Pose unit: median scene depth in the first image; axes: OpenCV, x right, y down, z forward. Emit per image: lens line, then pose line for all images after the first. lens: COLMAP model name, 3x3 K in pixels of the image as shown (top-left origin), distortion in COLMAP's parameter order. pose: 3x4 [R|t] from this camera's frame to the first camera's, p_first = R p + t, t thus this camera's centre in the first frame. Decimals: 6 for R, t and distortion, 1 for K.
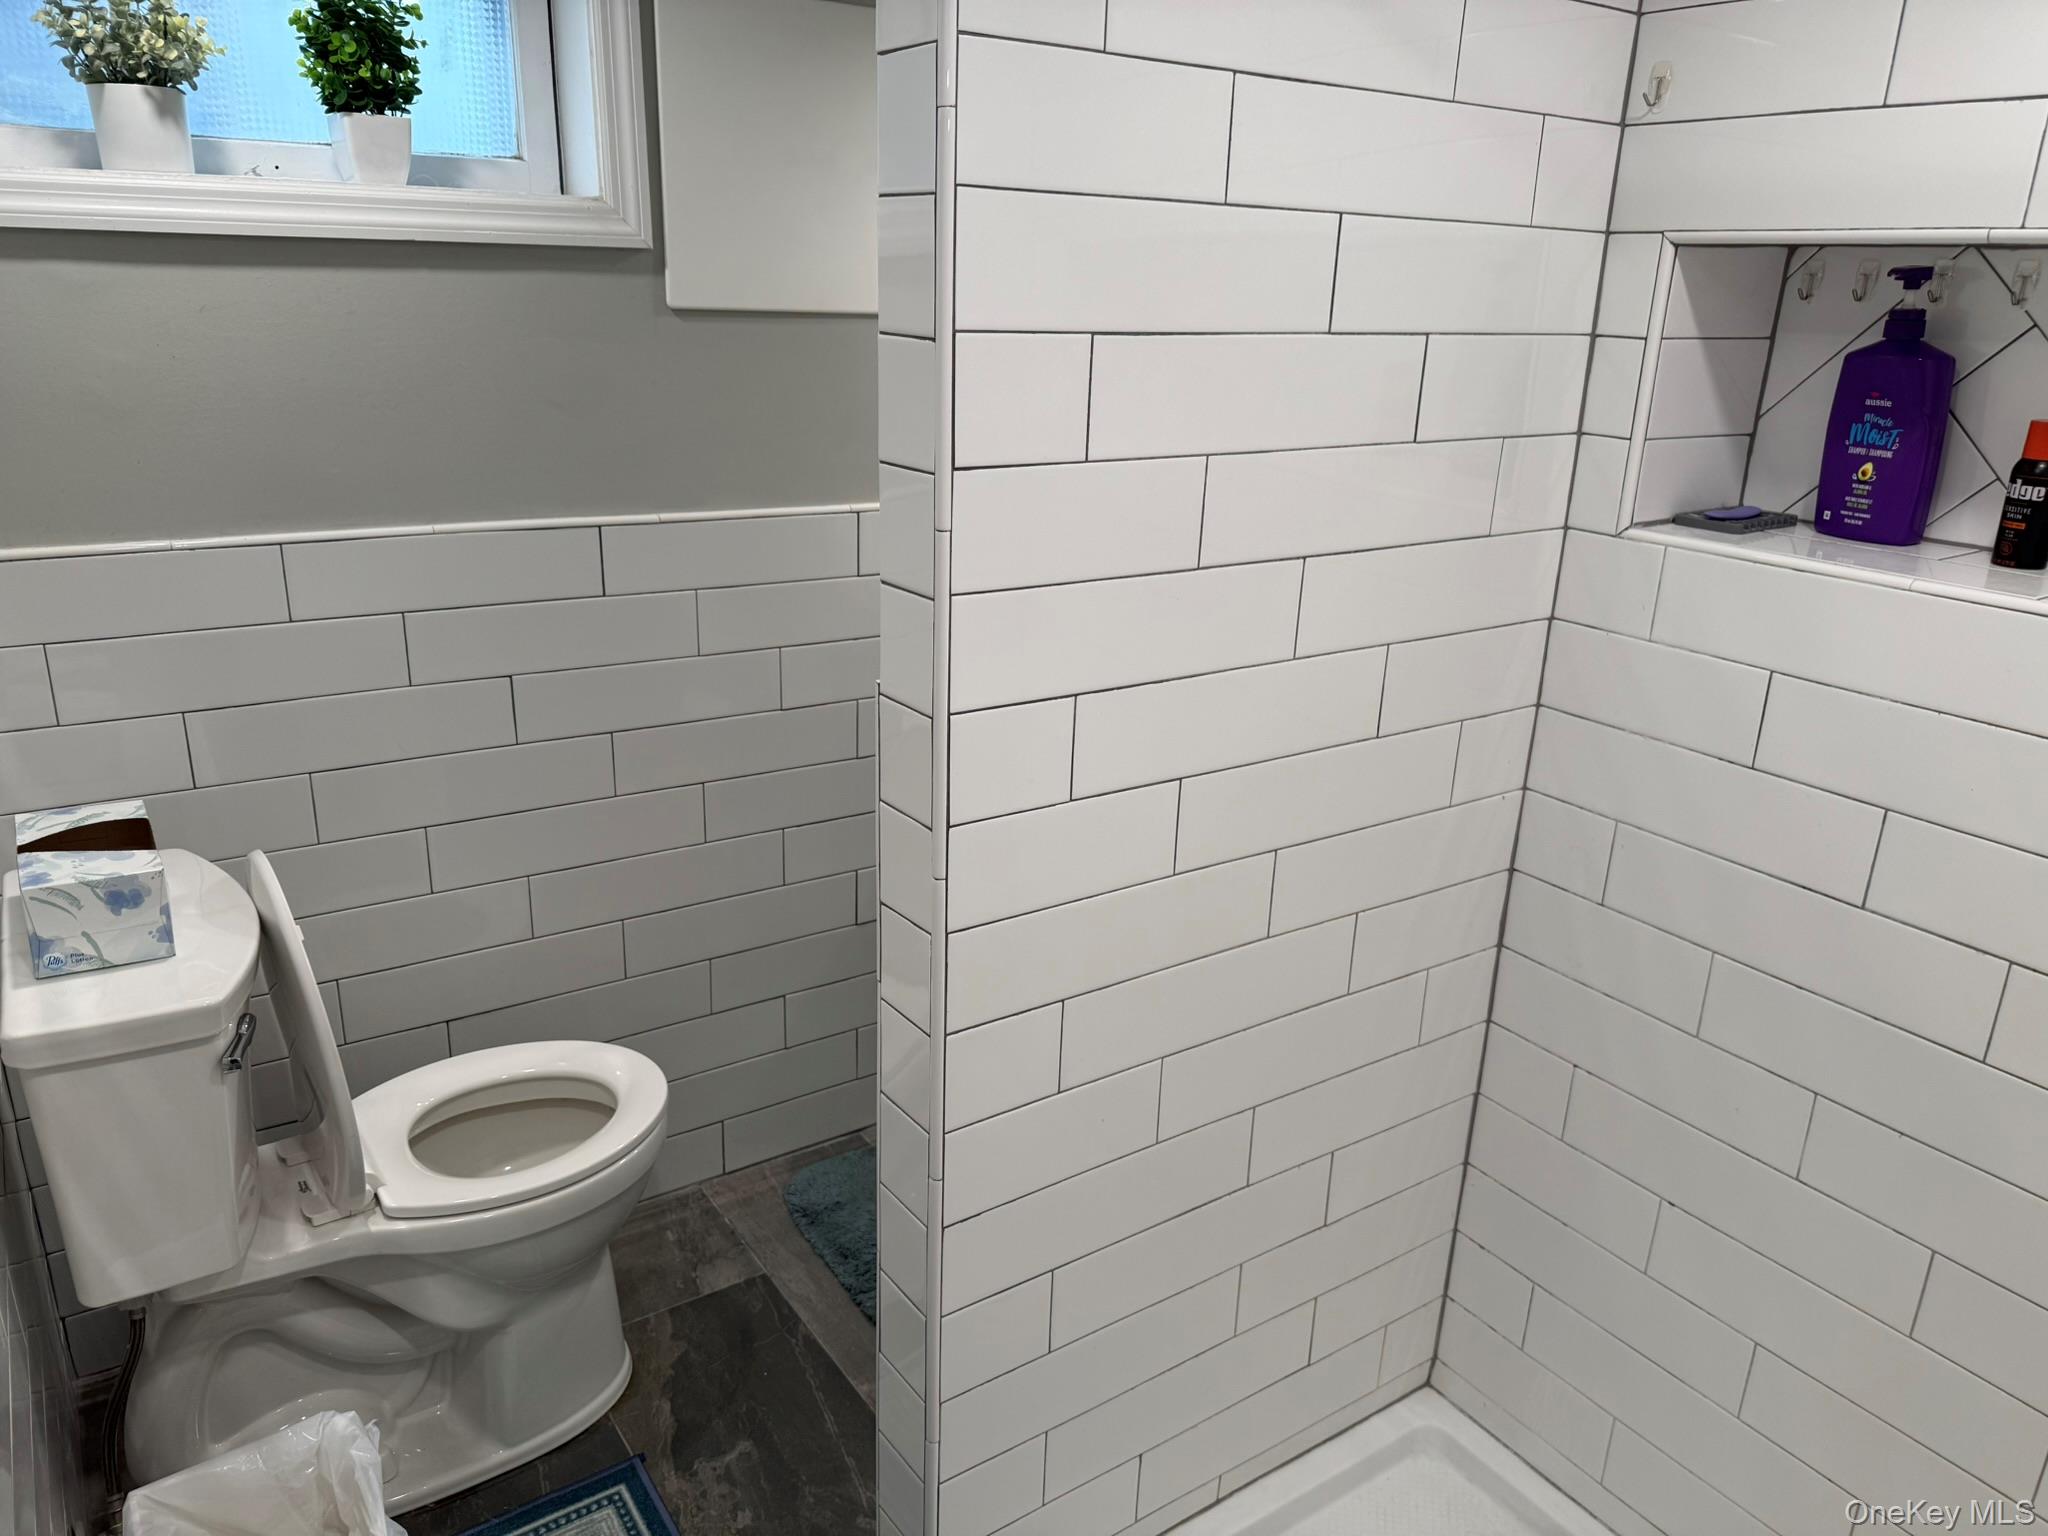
lens RADIAL K [[1451.8, 0, 1015.4], [0, 1451.8, 763.9], [0, 0, 1]] dist [0.027790, -0.019900]
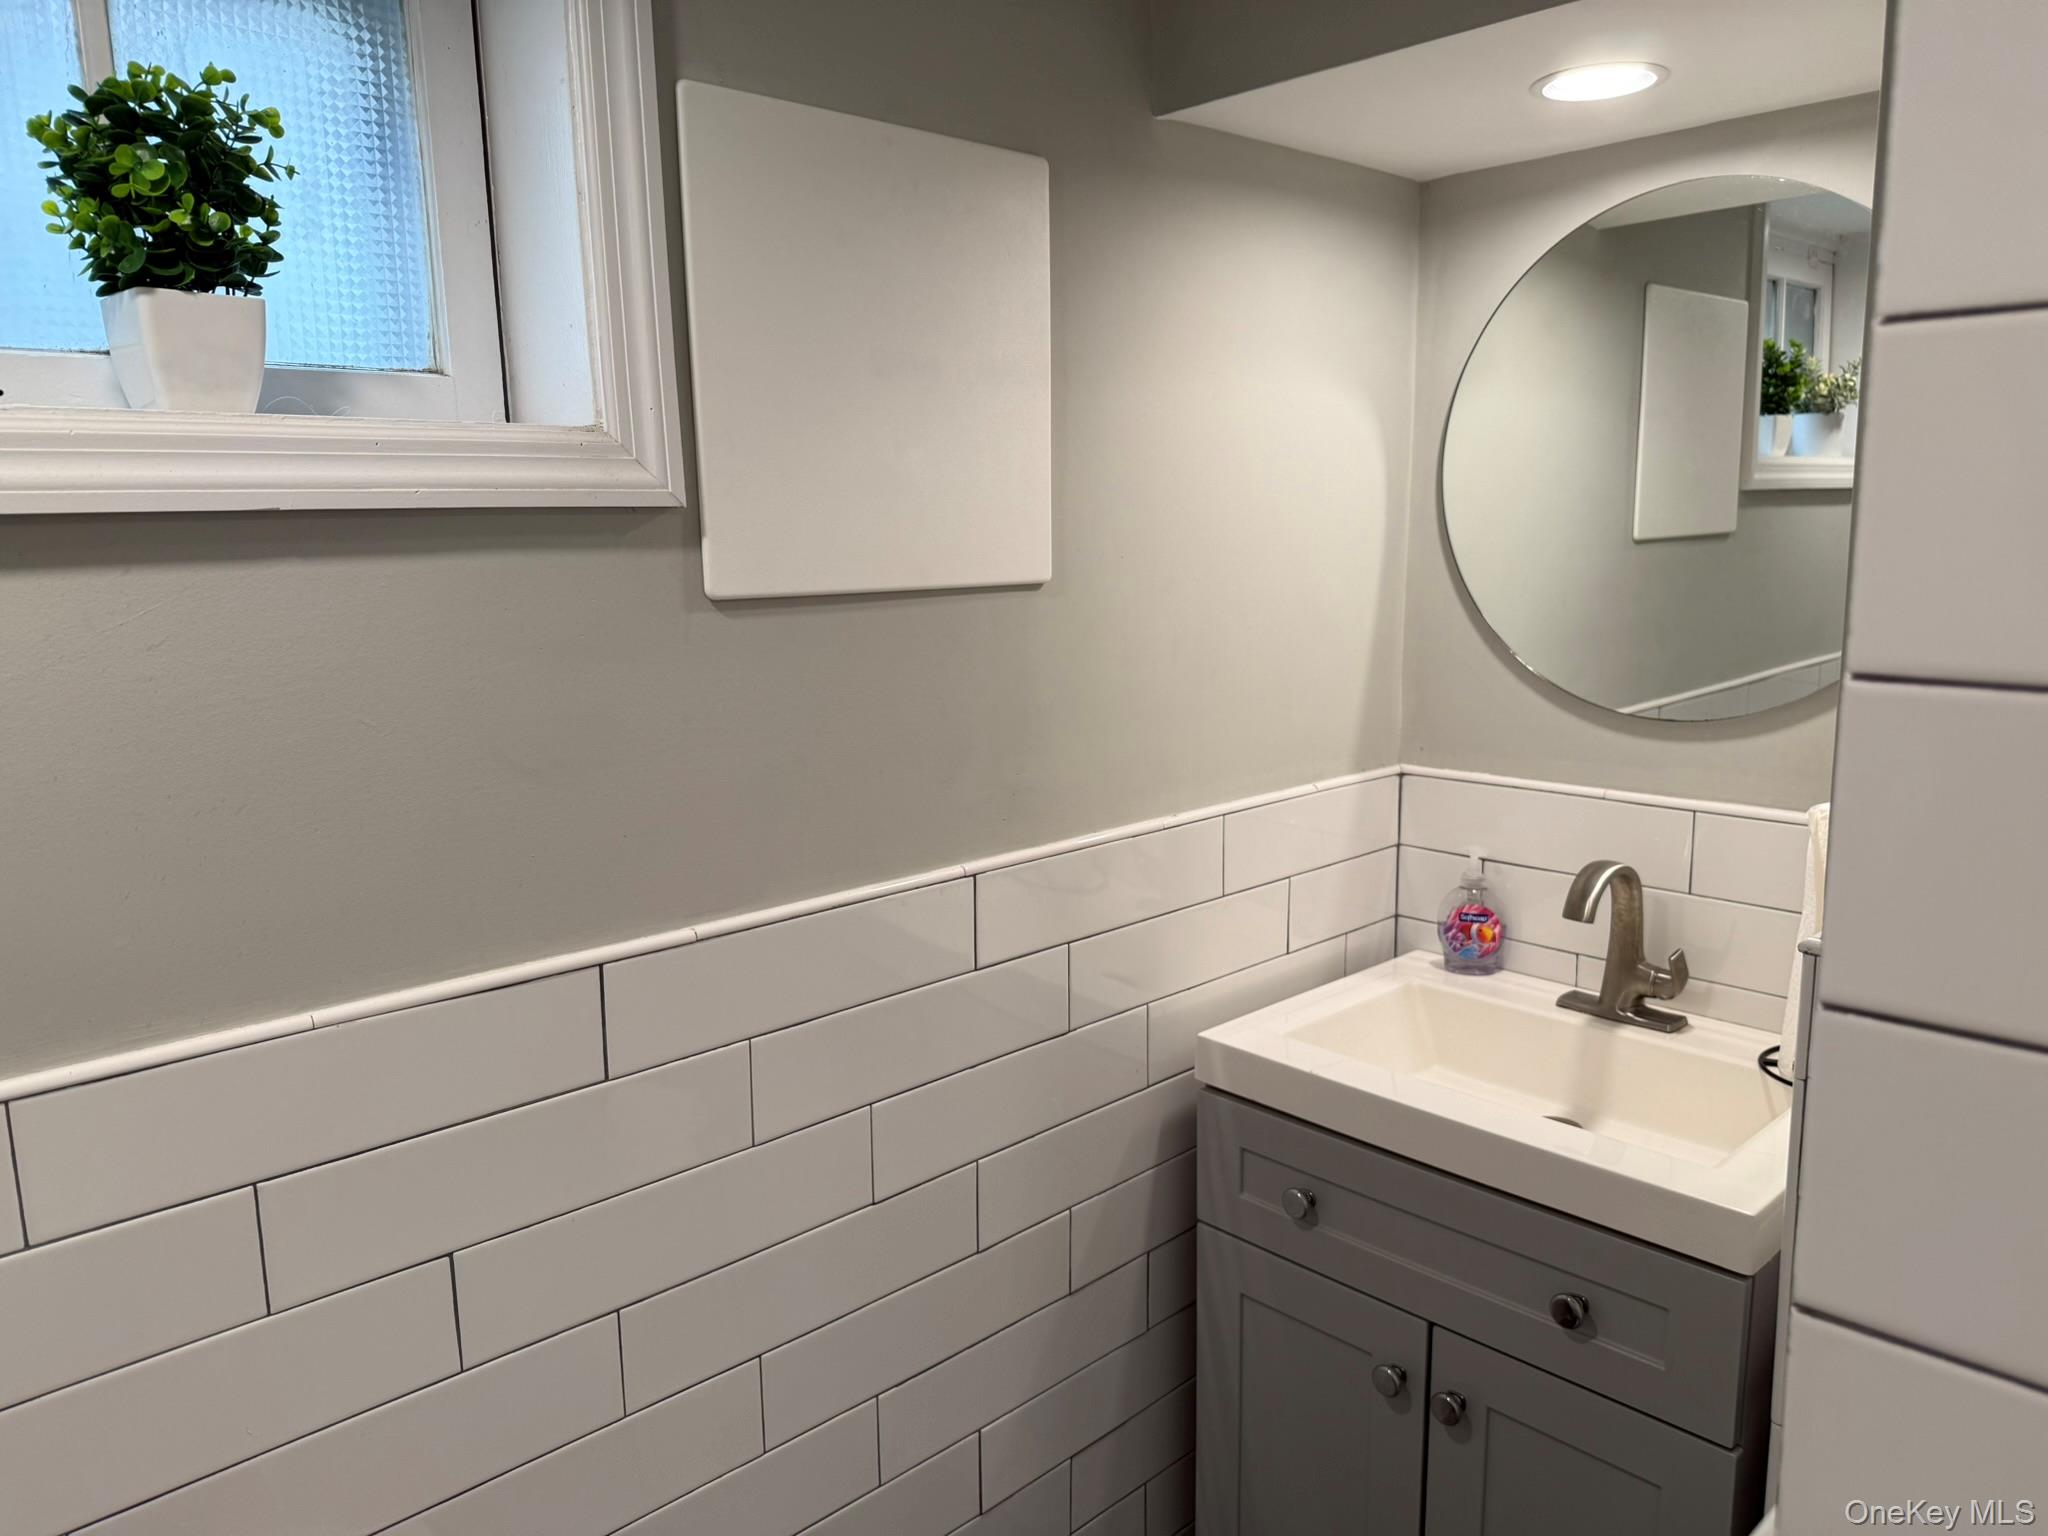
lens RADIAL K [[1451.8, 0, 1027.6], [0, 1451.8, 776.9], [0, 0, 1]] dist [0.027790, -0.019900]
pose [[0.985207, -0.068238, 0.157198, -0.224906], [0.089519, 0.987127, -0.132541, -0.160415], [-0.146130, 0.144653, 0.978632, 0.434145]]
